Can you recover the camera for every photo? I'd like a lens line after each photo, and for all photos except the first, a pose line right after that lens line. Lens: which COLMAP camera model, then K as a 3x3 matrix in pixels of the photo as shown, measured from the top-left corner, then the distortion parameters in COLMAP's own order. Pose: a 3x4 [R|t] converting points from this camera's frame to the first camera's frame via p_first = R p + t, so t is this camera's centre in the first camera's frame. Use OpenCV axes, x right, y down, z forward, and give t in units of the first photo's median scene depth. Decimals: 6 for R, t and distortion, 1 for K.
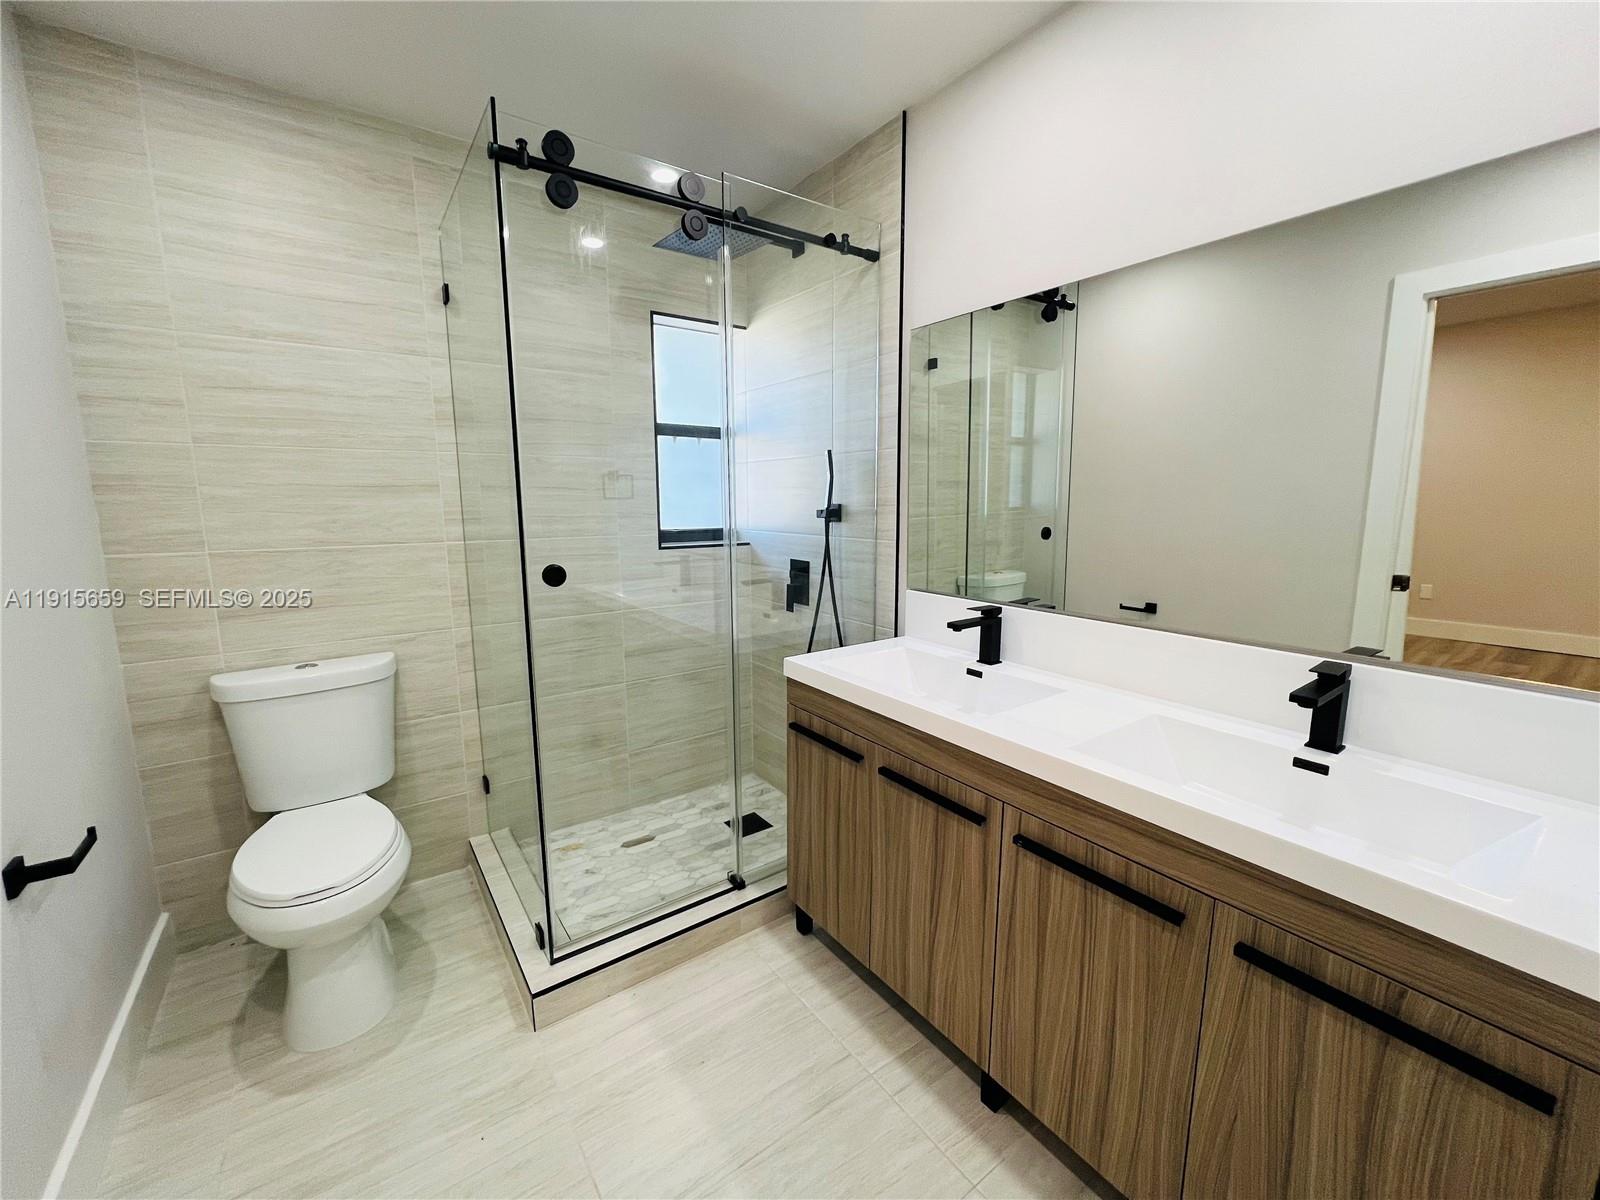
lens RADIAL K [[629.7, 0, 793.3], [0, 629.7, 595.6], [0, 0, 1]] dist [-0.000661, 0.000516]
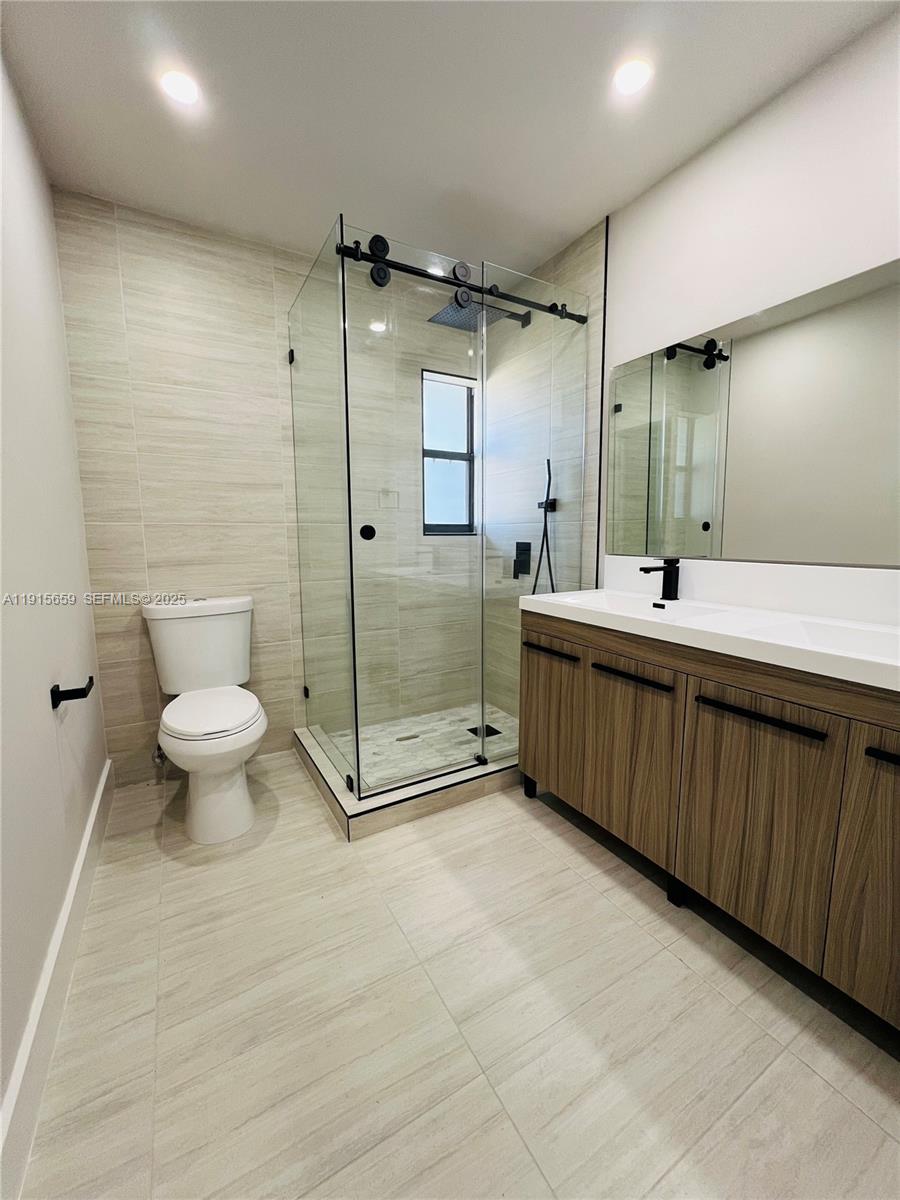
lens RADIAL K [[472.3, 0, 453.5], [0, 472.3, 596.9], [0, 0, 1]] dist [-0.000661, 0.000516]
pose [[0.995870, 0.011327, -0.090078, -0.068337], [-0.013592, 0.999606, -0.024575, 0.130753], [0.089764, 0.025698, 0.995631, -0.078515]]
